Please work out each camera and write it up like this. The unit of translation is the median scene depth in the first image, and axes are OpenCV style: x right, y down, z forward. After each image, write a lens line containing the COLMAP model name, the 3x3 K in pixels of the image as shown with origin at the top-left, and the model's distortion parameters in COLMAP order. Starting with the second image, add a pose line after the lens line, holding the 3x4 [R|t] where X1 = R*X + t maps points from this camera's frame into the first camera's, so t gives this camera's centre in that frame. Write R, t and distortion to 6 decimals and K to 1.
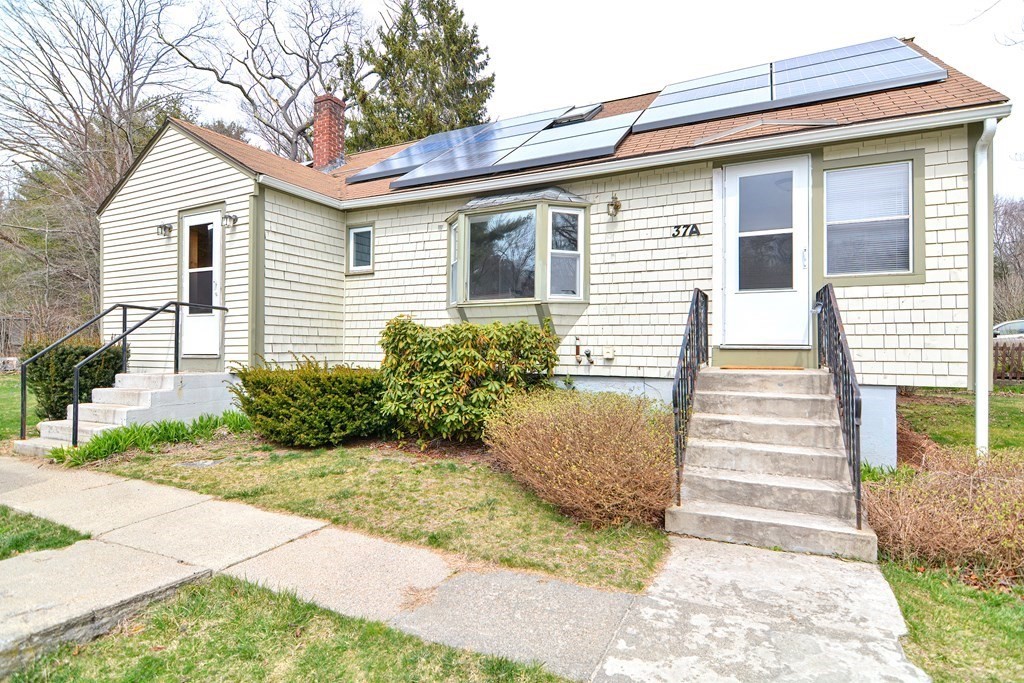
lens RADIAL K [[488.0, 0, 530.8], [0, 488.0, 340.8], [0, 0, 1]] dist [-0.003390, -0.000670]
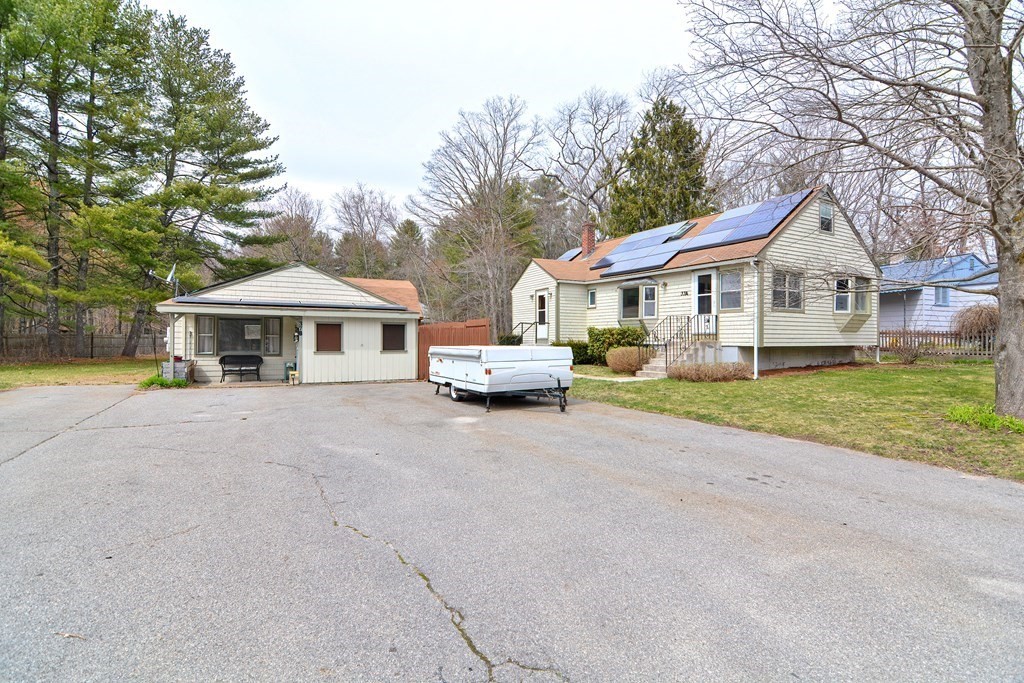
lens RADIAL K [[488.0, 0, 530.8], [0, 488.0, 340.8], [0, 0, 1]] dist [-0.003390, -0.000670]
pose [[0.825874, -0.002163, -0.563851, 0.967211], [0.008956, 0.999917, 0.009282, 0.014044], [0.563784, -0.012716, 0.825824, -1.532934]]
